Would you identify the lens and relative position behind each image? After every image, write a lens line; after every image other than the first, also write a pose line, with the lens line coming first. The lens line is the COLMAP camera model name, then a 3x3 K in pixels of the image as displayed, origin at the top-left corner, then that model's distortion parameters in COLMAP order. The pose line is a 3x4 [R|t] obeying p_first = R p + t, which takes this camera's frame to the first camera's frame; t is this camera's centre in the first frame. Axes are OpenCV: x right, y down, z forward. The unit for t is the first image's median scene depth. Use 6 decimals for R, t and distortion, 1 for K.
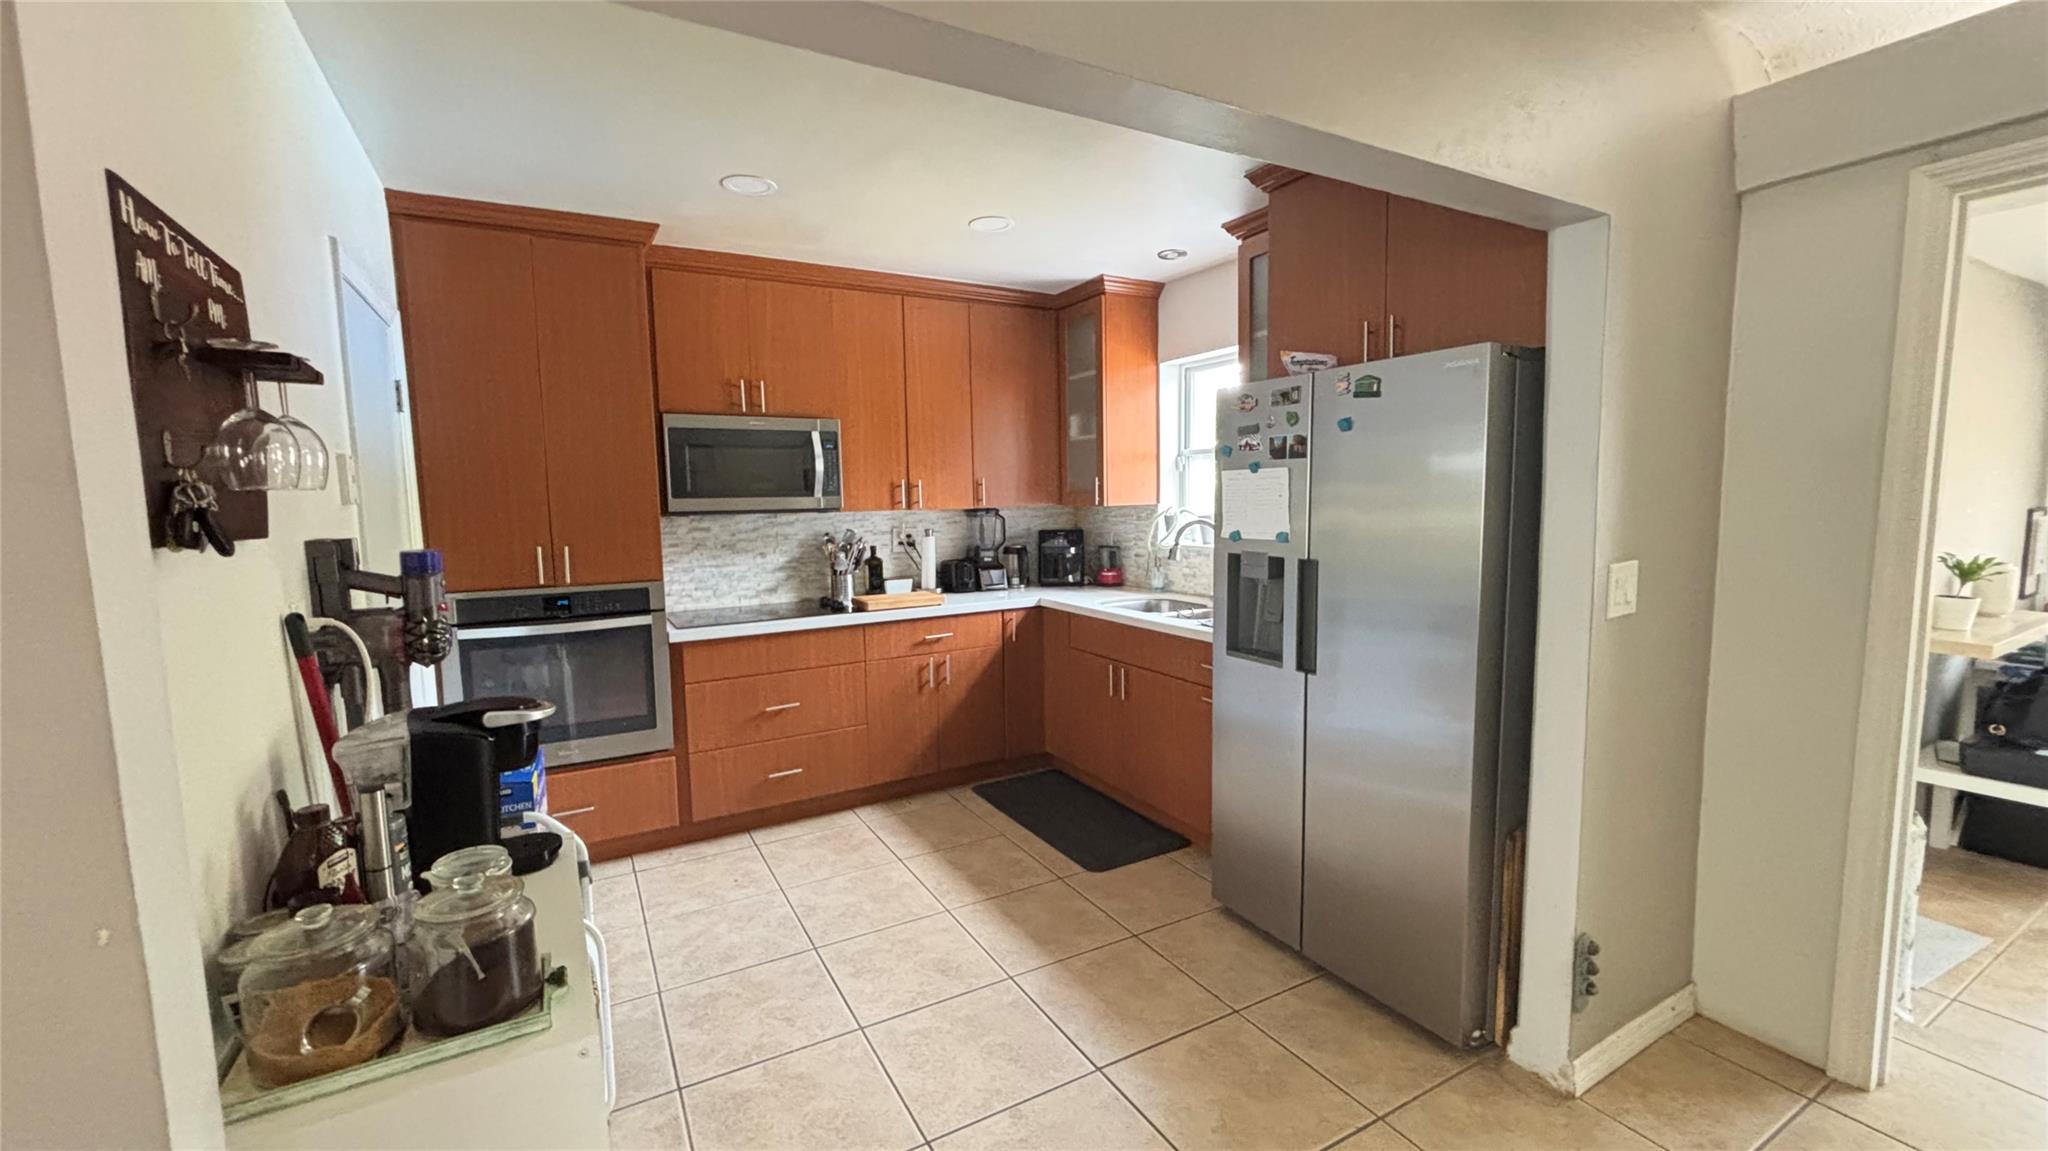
lens RADIAL K [[823.9, 0, 1022.5], [0, 823.9, 575.2], [0, 0, 1]] dist [0.000040, 0.000039]
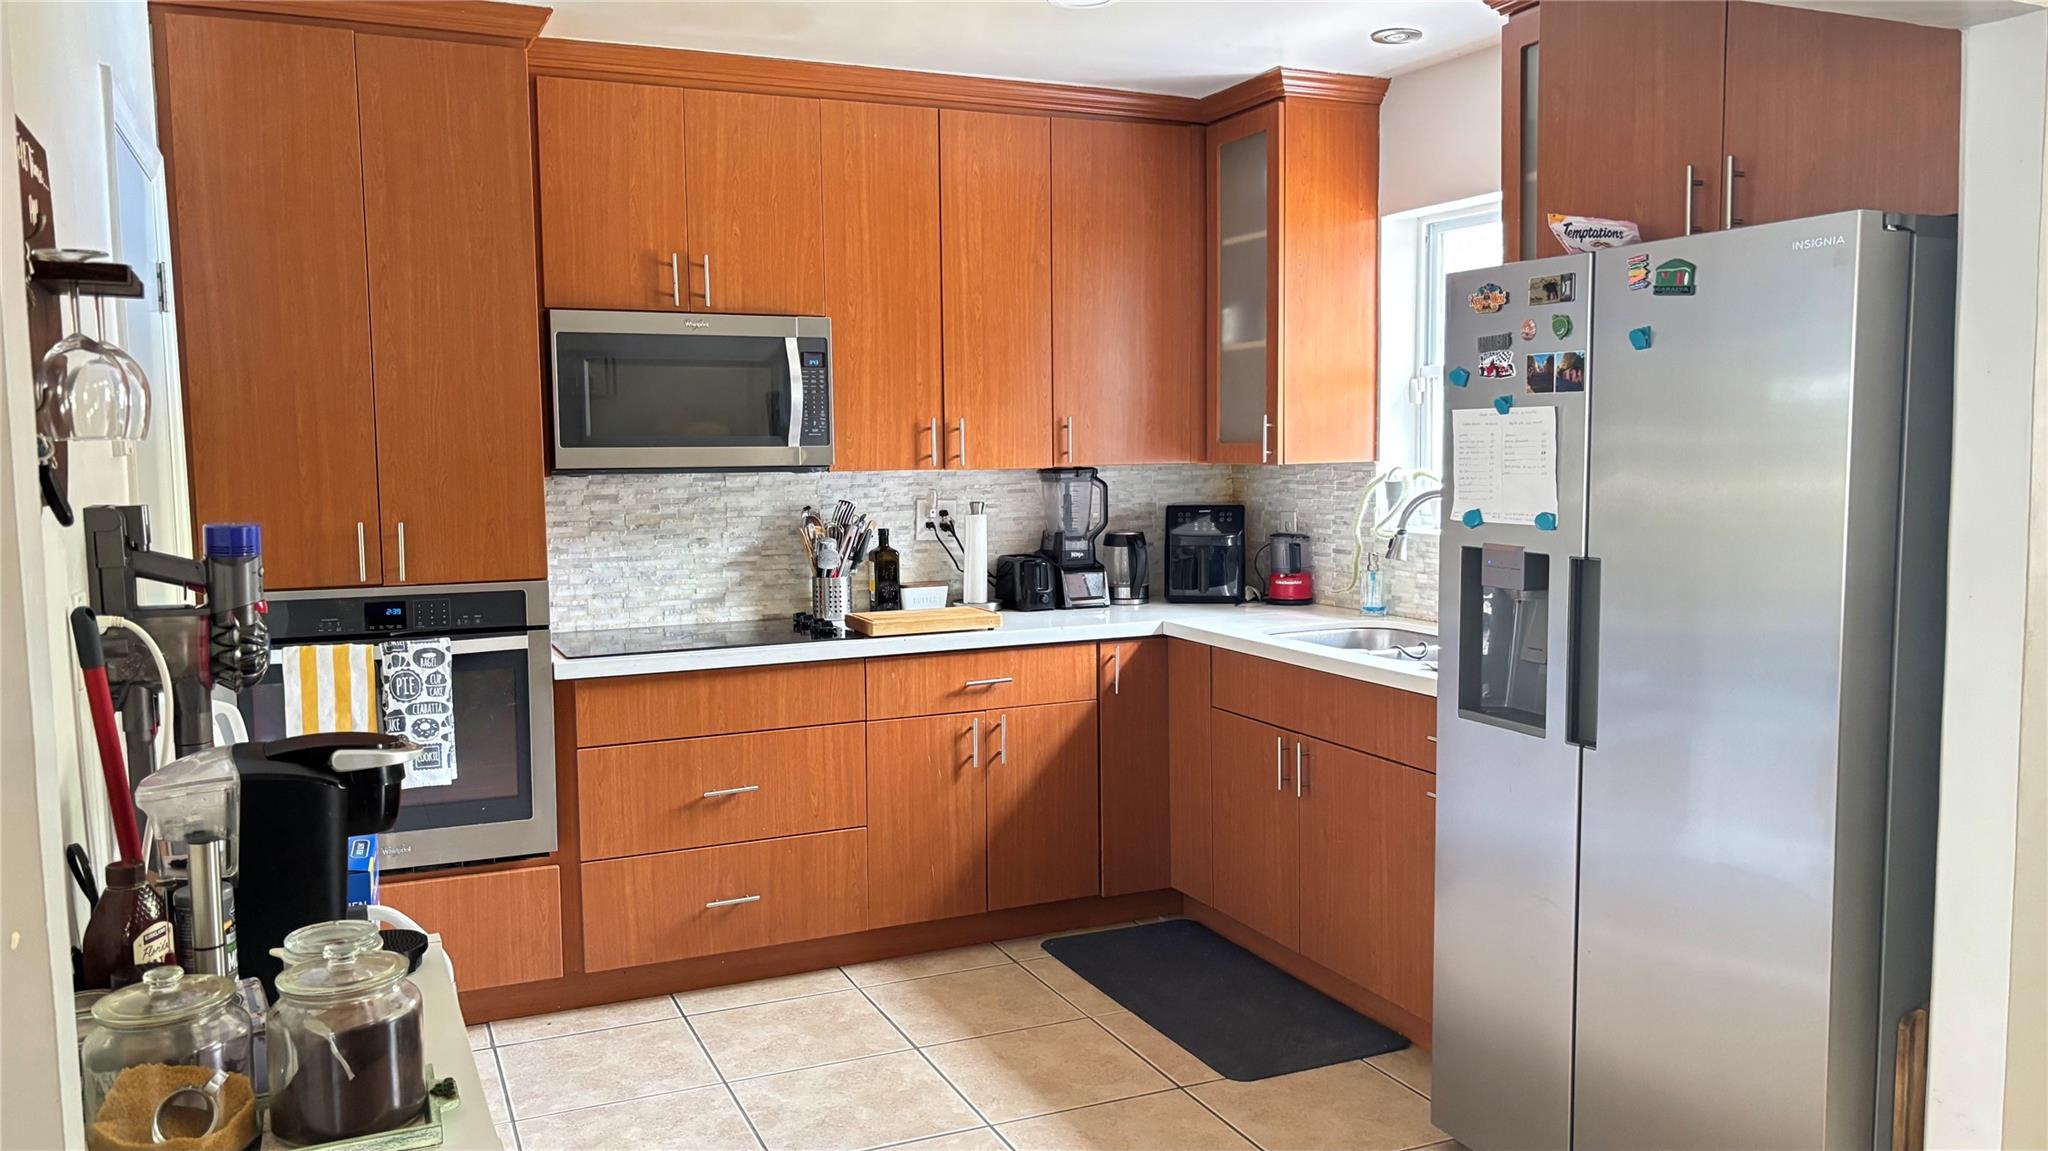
lens RADIAL K [[1549.3, 0, 1020.8], [0, 1549.3, 587.0], [0, 0, 1]] dist [0.023668, -0.022448]
pose [[0.995265, 0.016330, -0.095820, 0.033942], [-0.016505, 0.999863, -0.001035, 0.007849], [0.095790, 0.002612, 0.995398, -0.140274]]
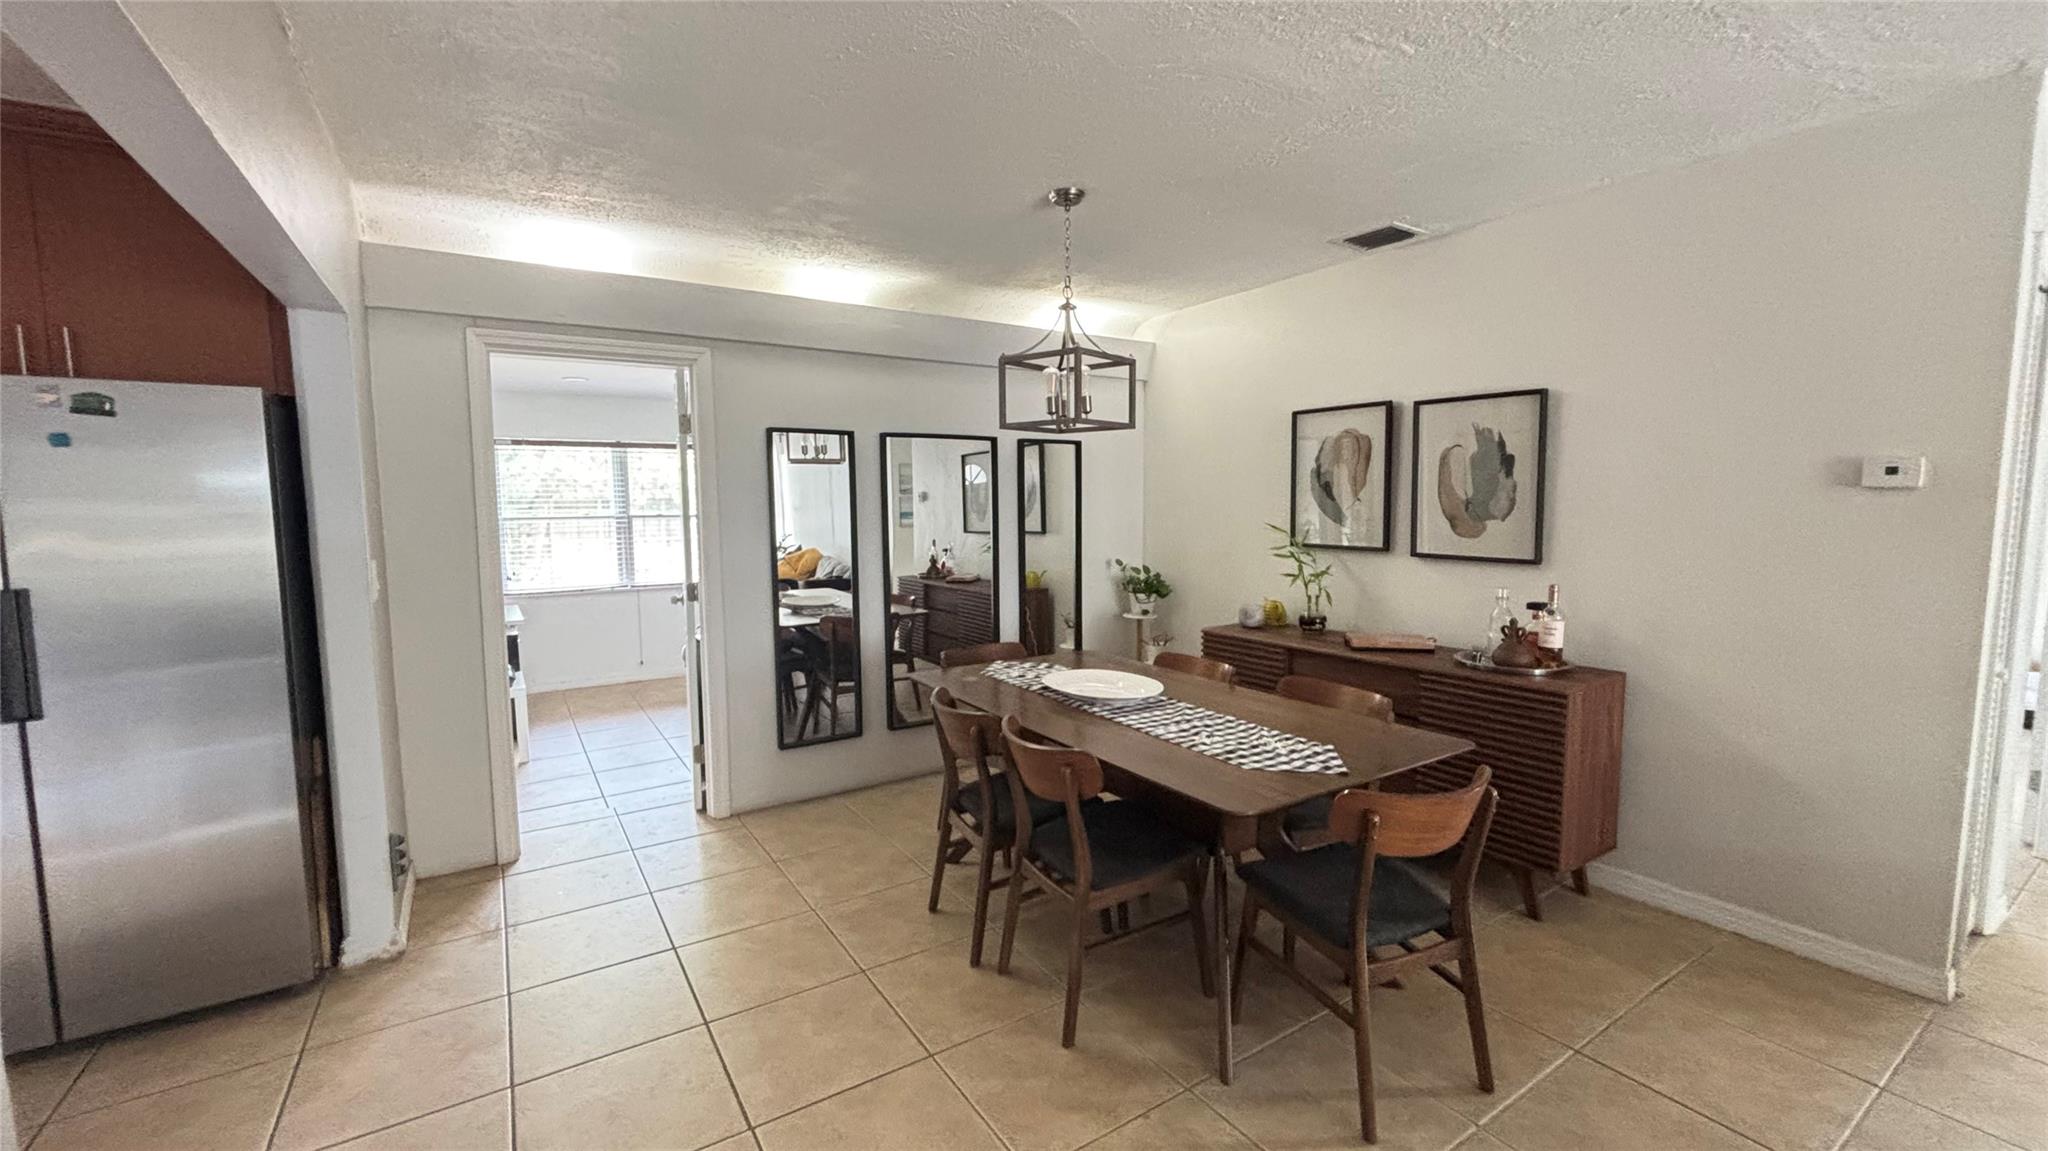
lens RADIAL K [[823.9, 0, 1020.6], [0, 823.9, 573.1], [0, 0, 1]] dist [0.000040, 0.000039]
pose [[-0.067598, -0.073153, 0.995027, -0.448412], [0.112700, 0.990366, 0.080466, 0.009959], [-0.991327, 0.117579, -0.058703, -0.003406]]
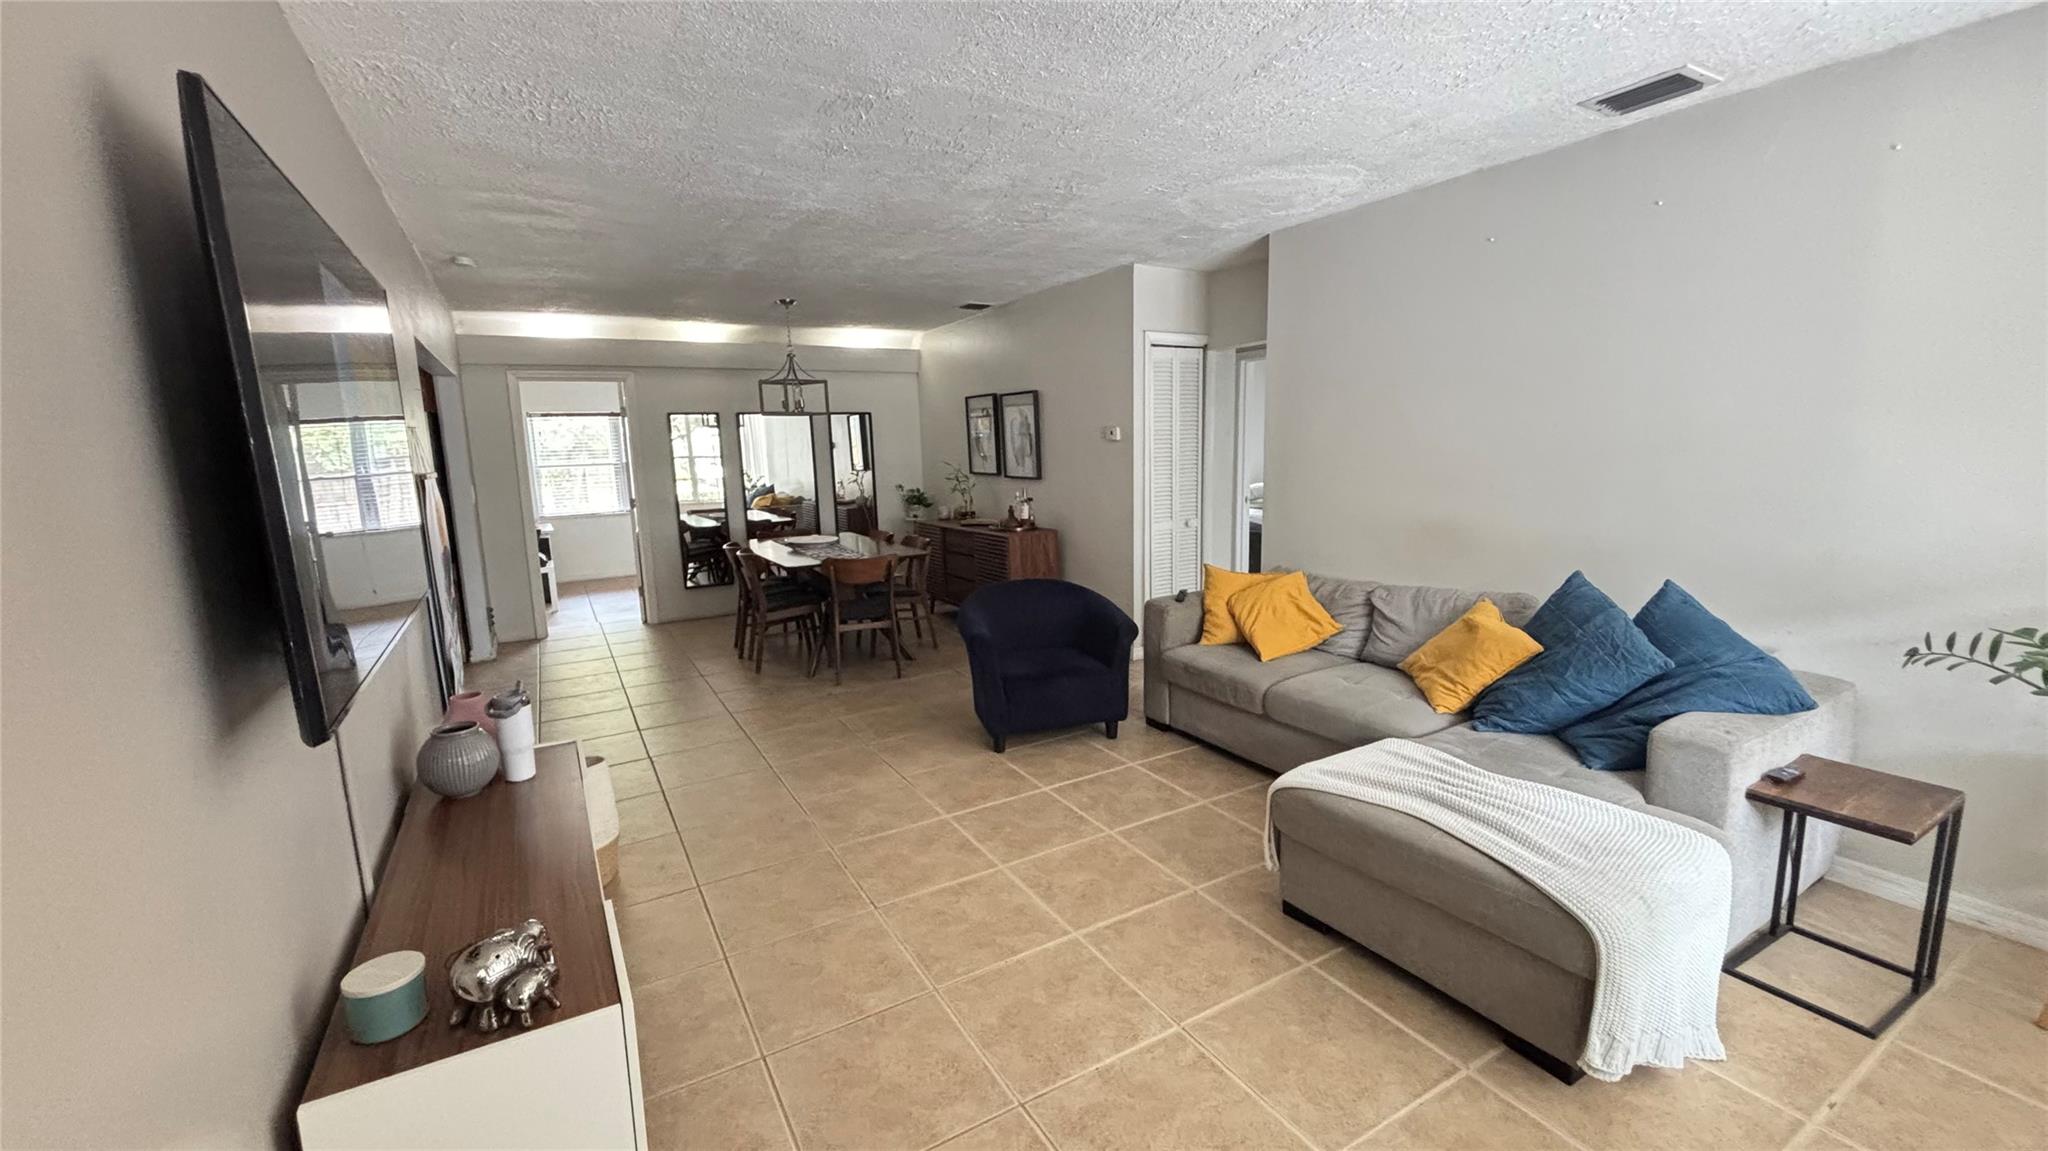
lens RADIAL K [[823.9, 0, 1017.0], [0, 823.9, 575.0], [0, 0, 1]] dist [0.000040, 0.000039]
pose [[-0.022449, -0.144566, 0.989241, -1.482511], [0.128832, 0.980821, 0.146259, 0.079785], [-0.991412, 0.130729, -0.003394, -0.595997]]
